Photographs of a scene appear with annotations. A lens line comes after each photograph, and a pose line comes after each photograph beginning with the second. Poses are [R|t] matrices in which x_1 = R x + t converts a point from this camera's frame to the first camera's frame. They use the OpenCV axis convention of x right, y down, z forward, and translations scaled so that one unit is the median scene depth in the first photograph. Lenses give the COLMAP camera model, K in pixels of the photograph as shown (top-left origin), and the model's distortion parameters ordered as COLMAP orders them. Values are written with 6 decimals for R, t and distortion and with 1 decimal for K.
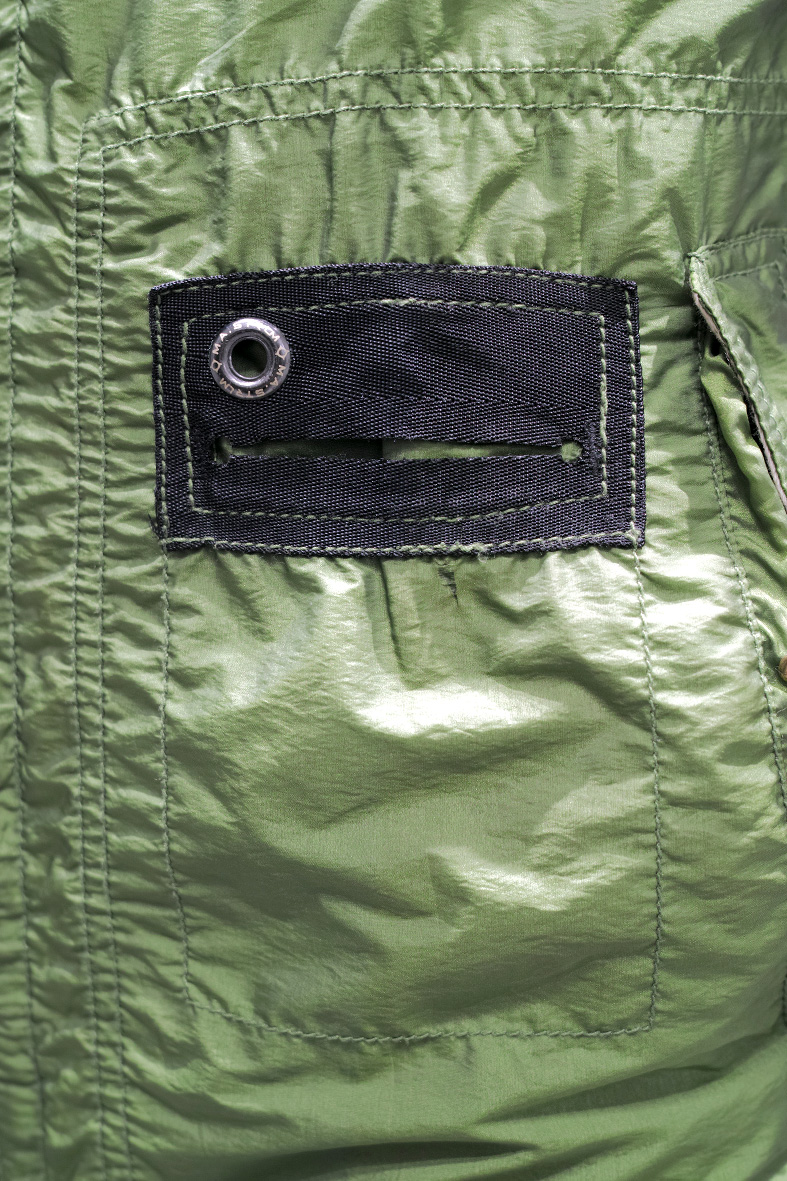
lens RADIAL K [[2433.2, 0, 393.2], [0, 2433.2, 590.9], [0, 0, 1]] dist [-0.258587, 0.000000]
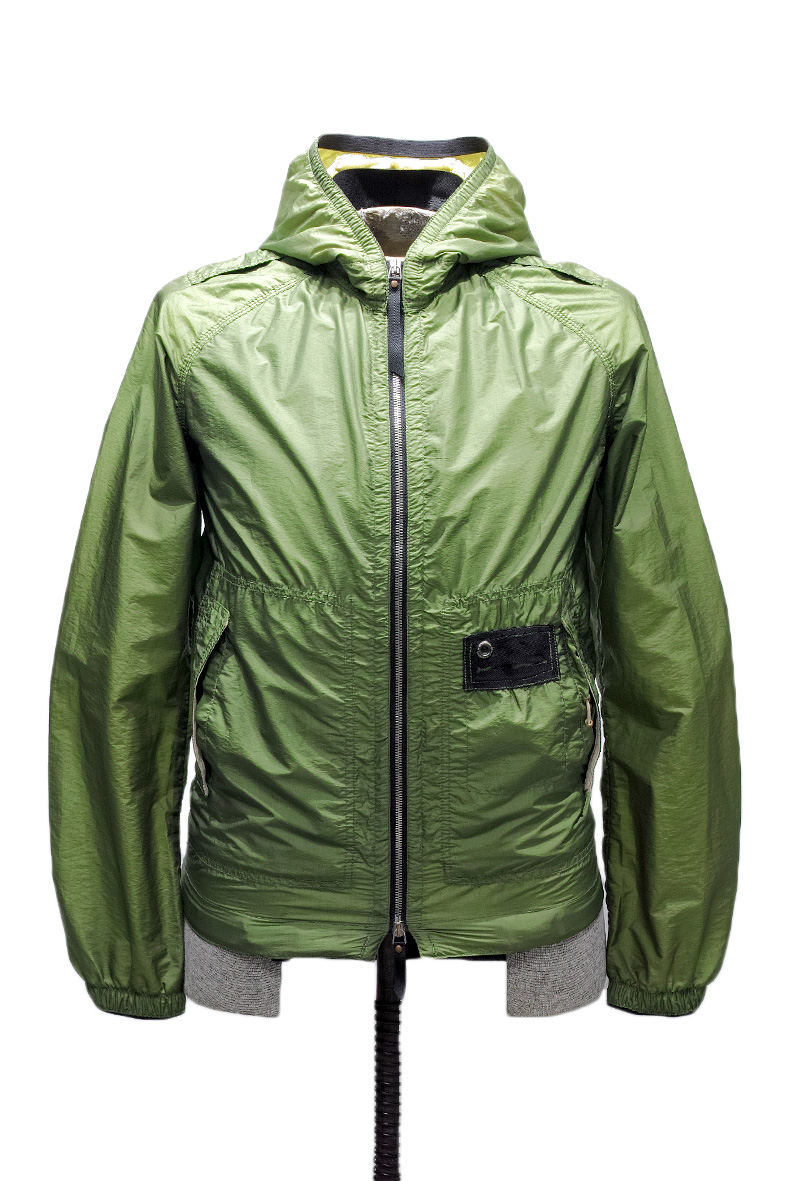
lens RADIAL K [[2433.2, 0, 393.6], [0, 2433.2, 590.1], [0, 0, 1]] dist [-0.258587, 0.000000]
pose [[0.938611, -0.093343, 0.332110, -1.772251], [0.091851, 0.995567, 0.020224, -0.320543], [-0.332526, 0.011523, 0.943024, -3.384913]]
